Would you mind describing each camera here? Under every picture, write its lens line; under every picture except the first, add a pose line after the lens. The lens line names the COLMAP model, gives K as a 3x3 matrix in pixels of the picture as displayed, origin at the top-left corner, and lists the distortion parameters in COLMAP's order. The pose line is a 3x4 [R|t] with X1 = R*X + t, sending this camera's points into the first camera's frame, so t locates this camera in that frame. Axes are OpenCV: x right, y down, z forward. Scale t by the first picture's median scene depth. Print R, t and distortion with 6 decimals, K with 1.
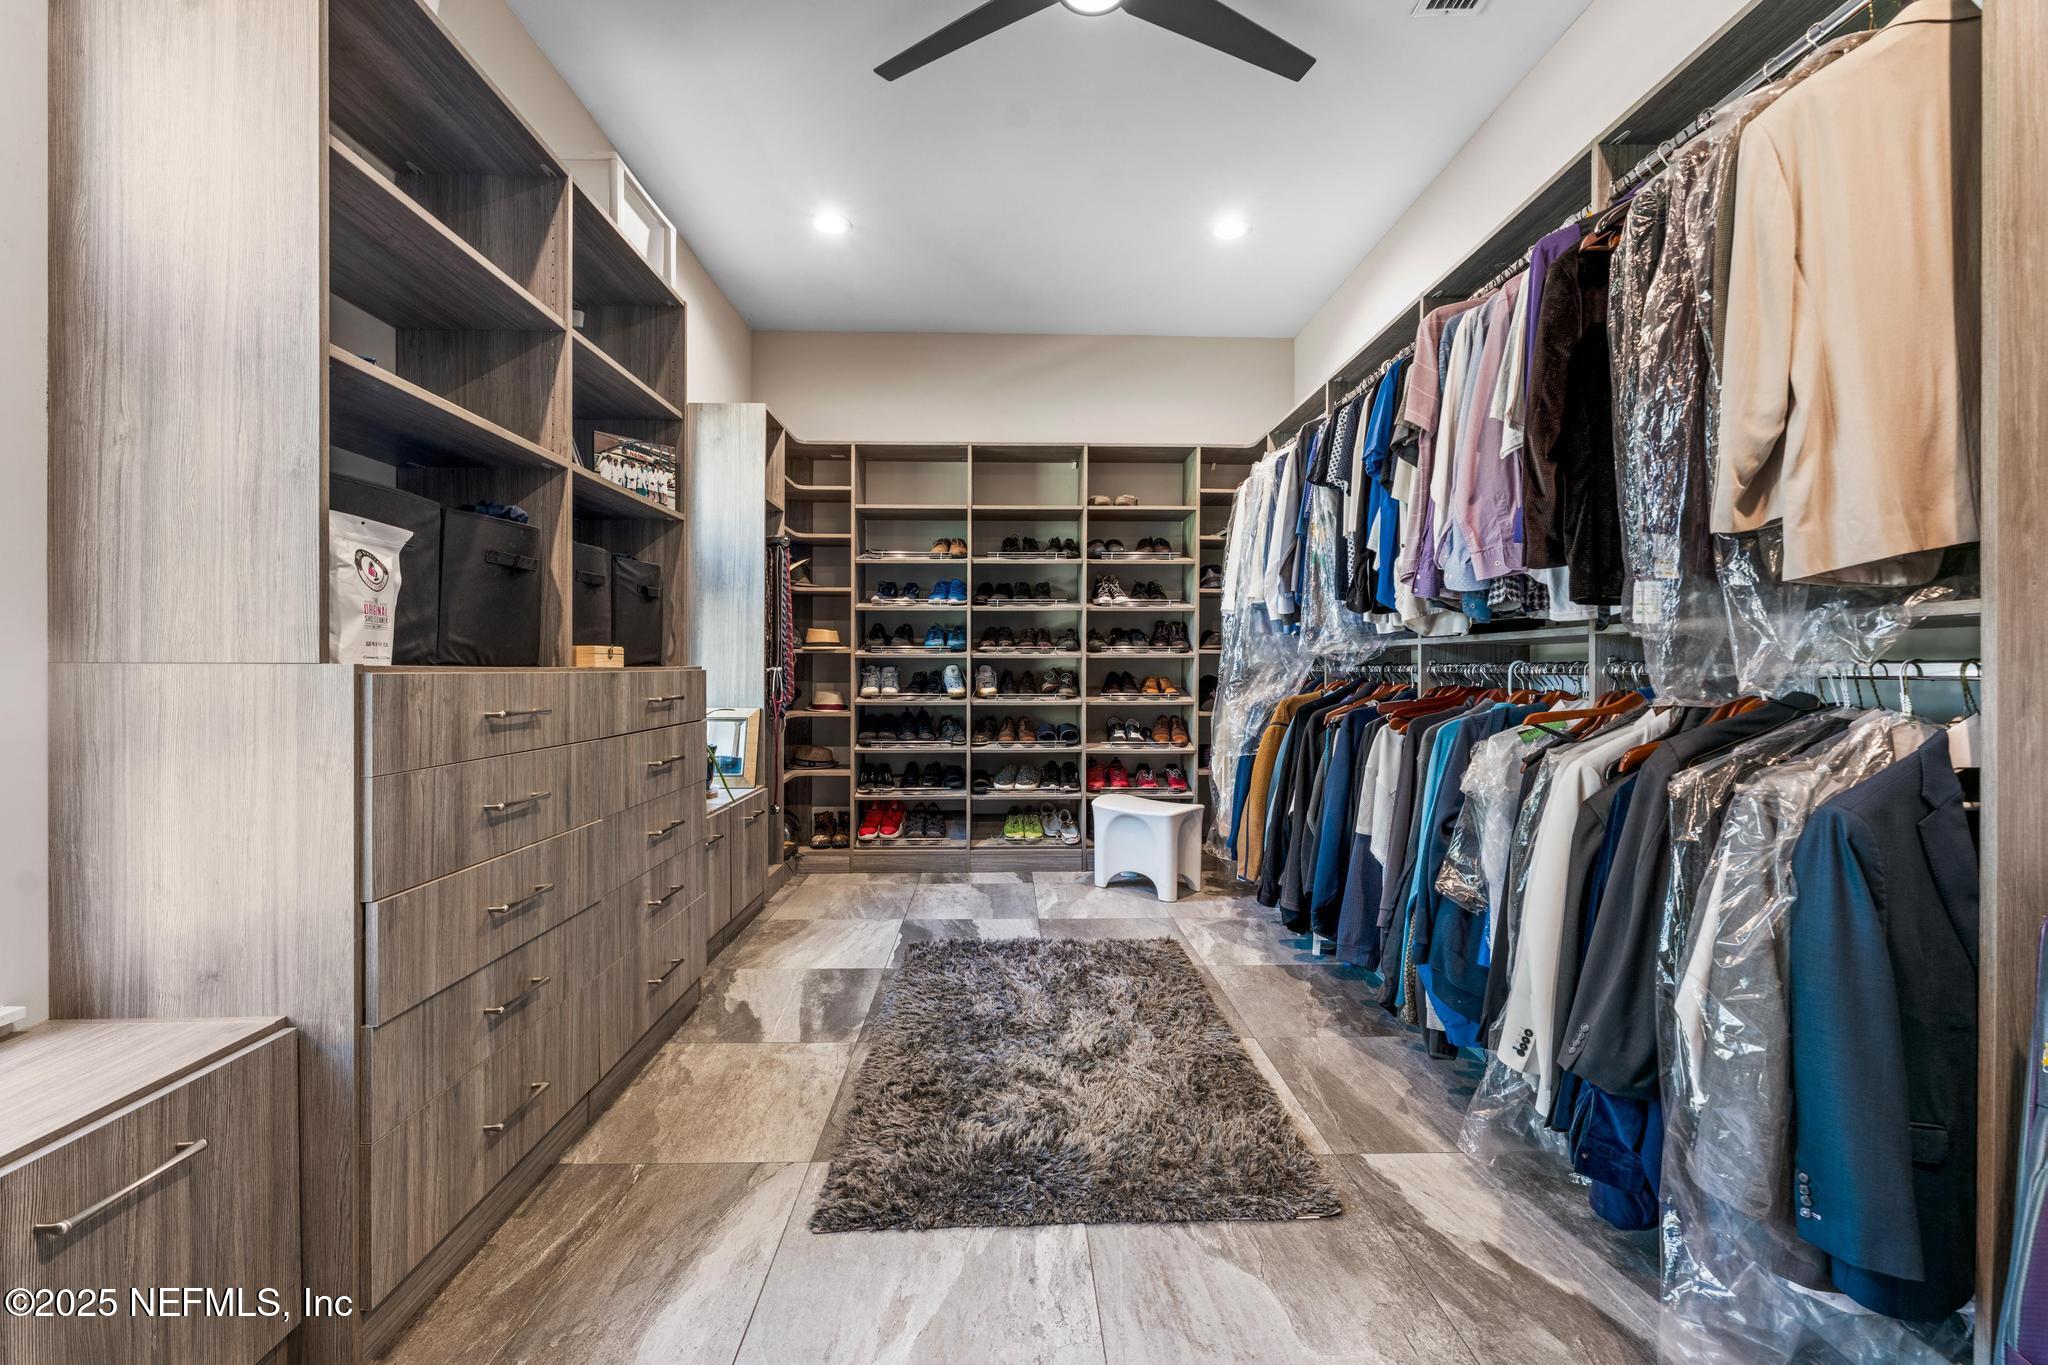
lens RADIAL K [[827.6, 0, 1030.6], [0, 827.6, 672.6], [0, 0, 1]] dist [-0.007697, 0.000135]
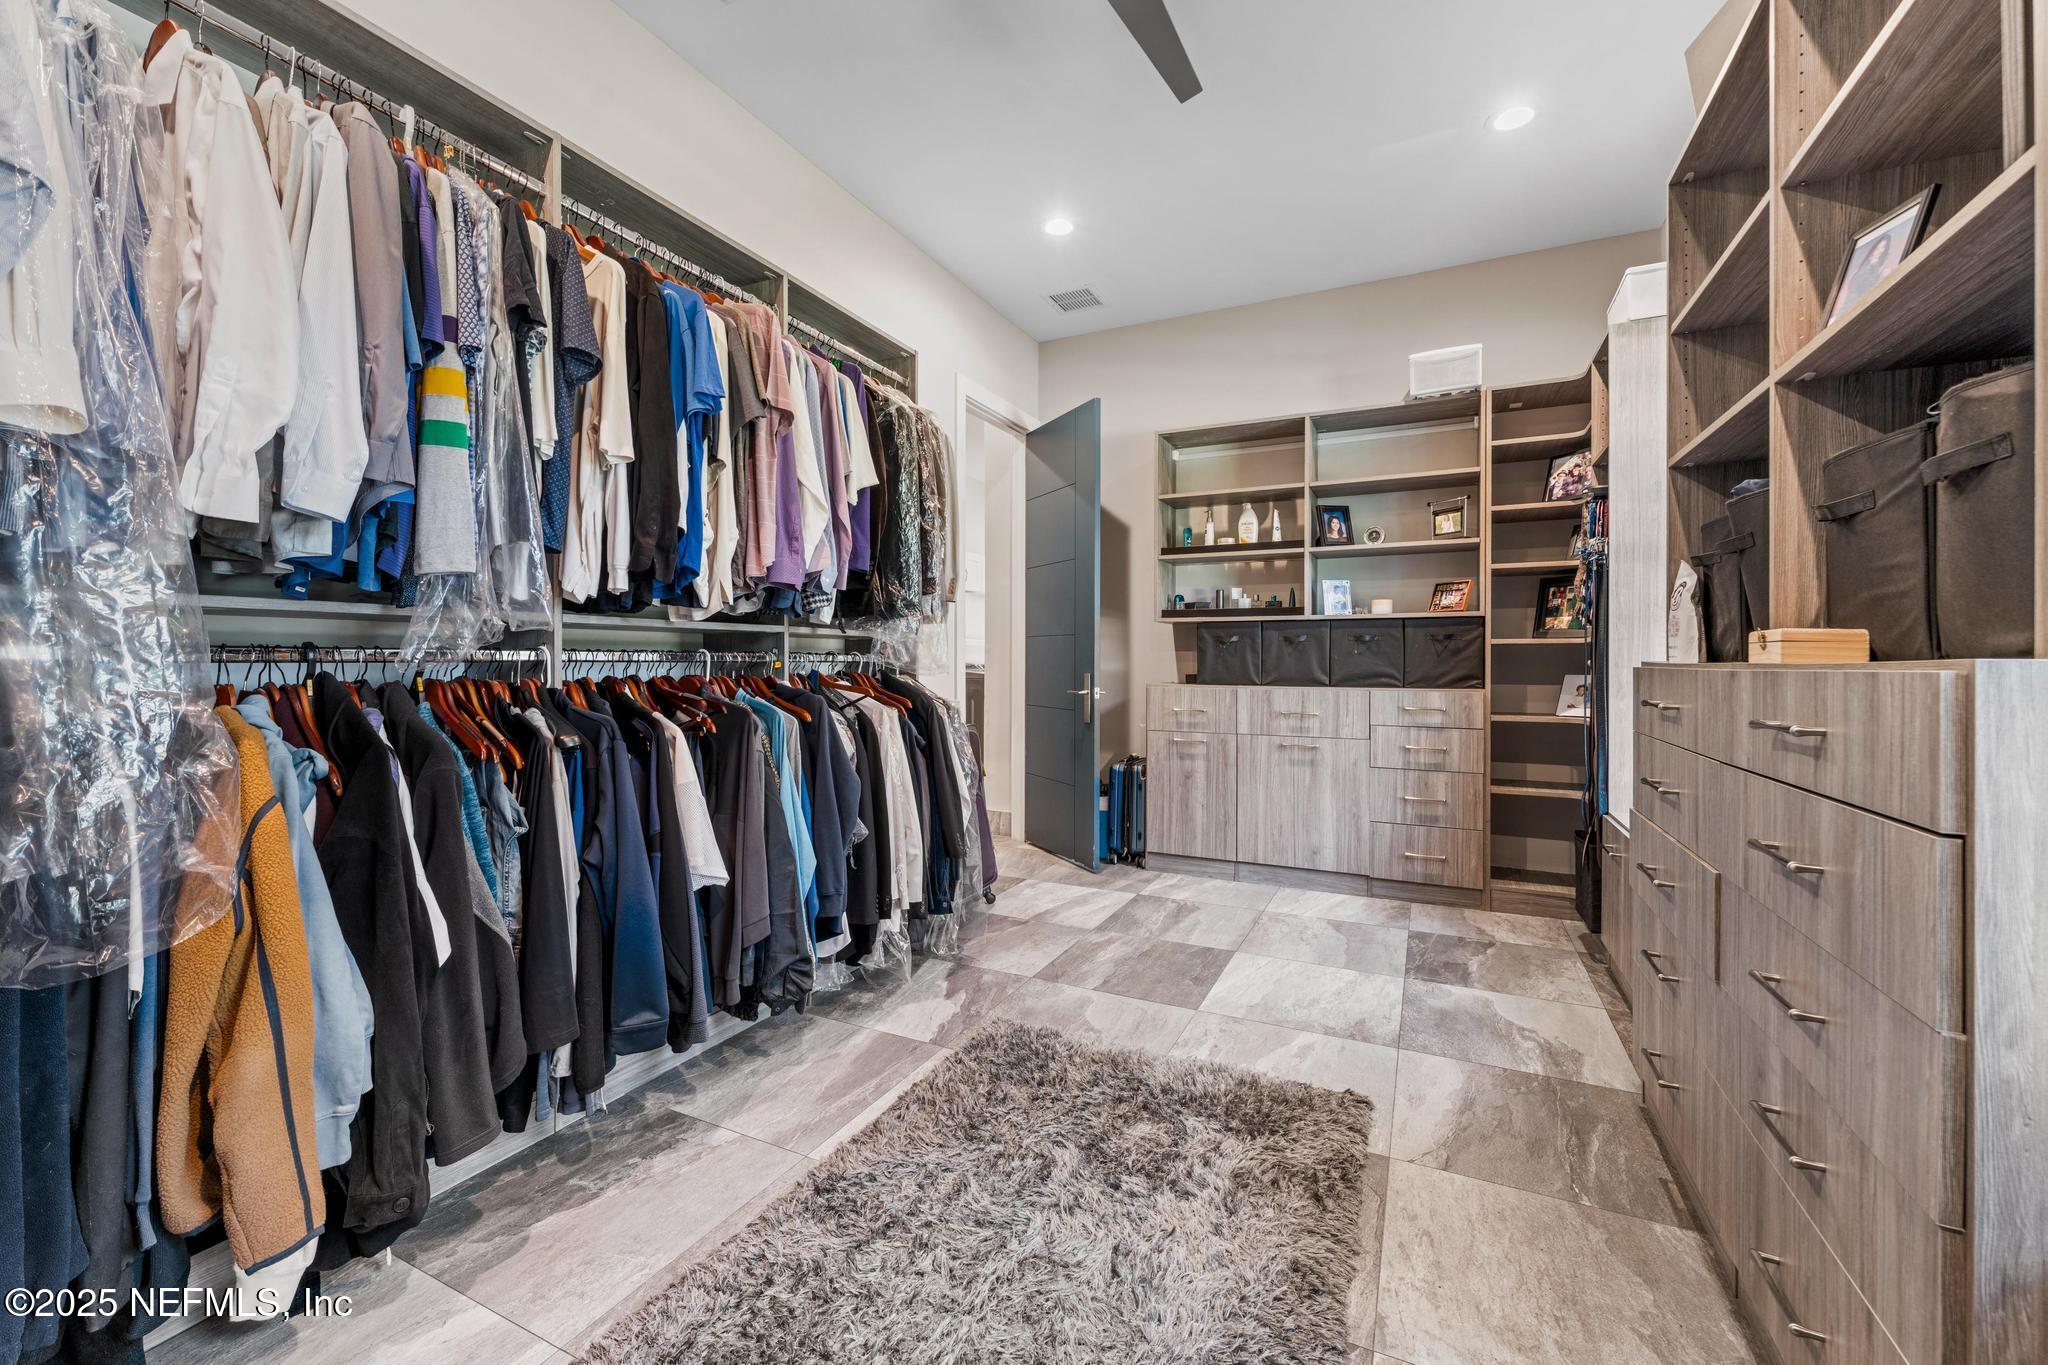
lens RADIAL K [[827.6, 0, 1035.4], [0, 827.6, 675.5], [0, 0, 1]] dist [-0.007697, 0.000135]
pose [[-0.887529, -0.012677, 0.460577, -0.337548], [-0.003066, 0.999762, 0.021609, -0.015803], [-0.460741, 0.017767, -0.887357, 2.071786]]
